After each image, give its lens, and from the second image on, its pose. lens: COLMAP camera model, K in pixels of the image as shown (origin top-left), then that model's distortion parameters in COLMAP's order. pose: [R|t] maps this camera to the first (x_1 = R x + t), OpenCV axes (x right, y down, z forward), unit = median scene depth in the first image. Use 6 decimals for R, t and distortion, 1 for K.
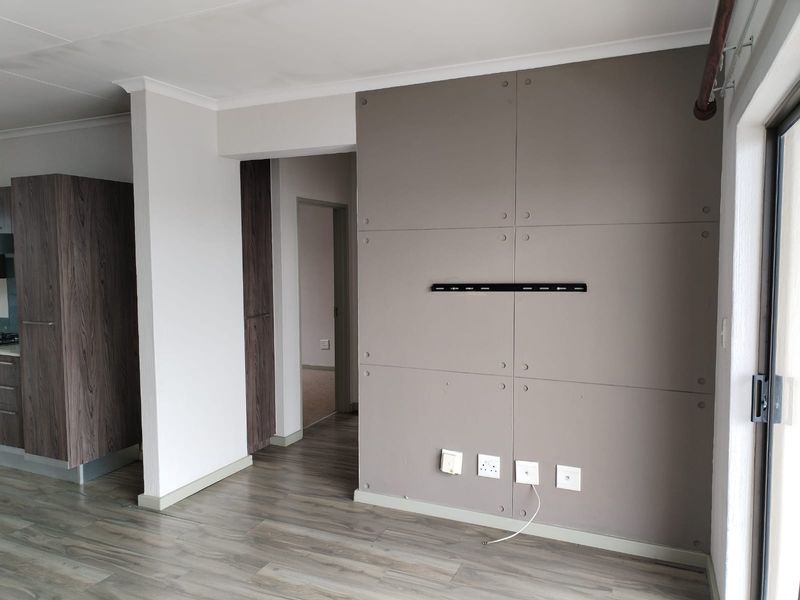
lens RADIAL K [[595.7, 0, 403.7], [0, 595.7, 298.5], [0, 0, 1]] dist [0.024291, -0.027756]
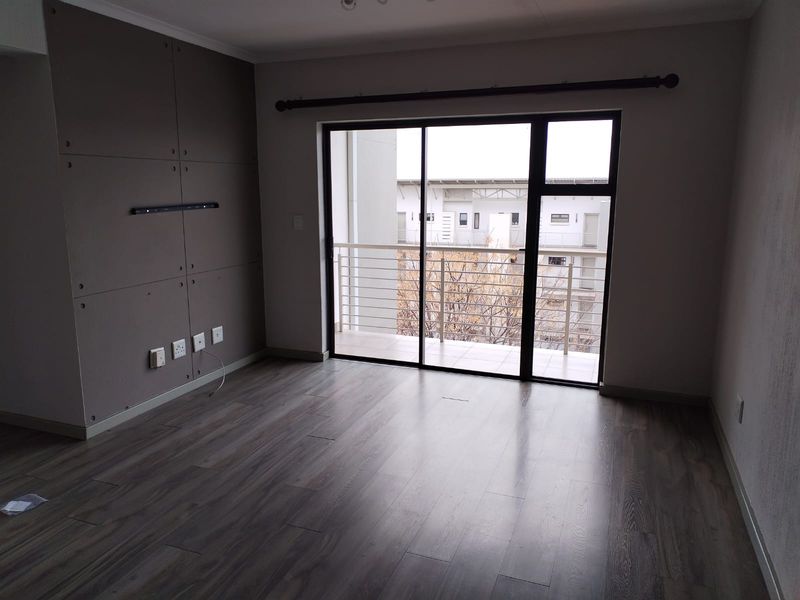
lens RADIAL K [[577.5, 0, 414.8], [0, 577.5, 304.4], [0, 0, 1]] dist [-0.094473, 0.072488]
pose [[-0.083115, -0.195327, 0.977210, -0.945939], [0.068092, 0.977198, 0.201116, -0.022143], [-0.994211, 0.083256, -0.067920, 0.497378]]
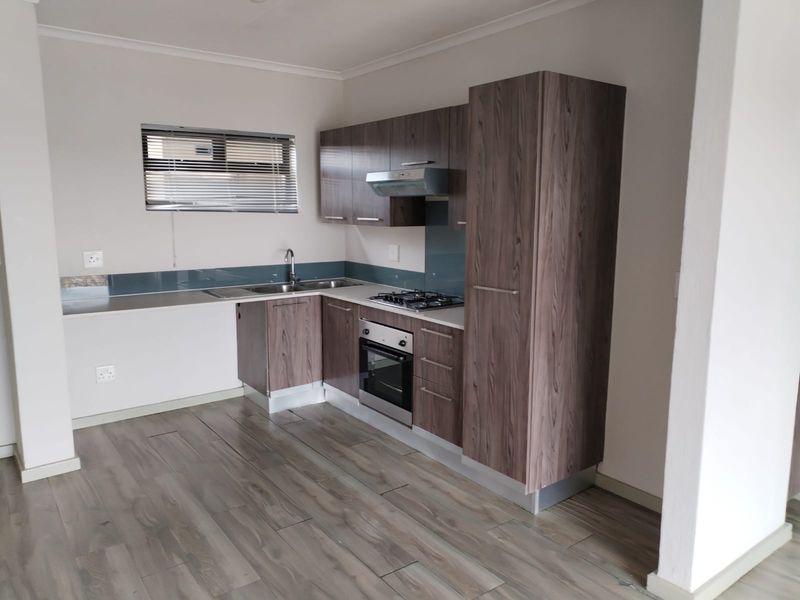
lens RADIAL K [[595.7, 0, 403.7], [0, 595.7, 298.5], [0, 0, 1]] dist [0.024291, -0.027756]
pose [[0.876505, 0.080249, -0.474657, -0.368683], [-0.041696, 0.994958, 0.091219, -0.009350], [0.479584, -0.060162, 0.875431, 0.316924]]
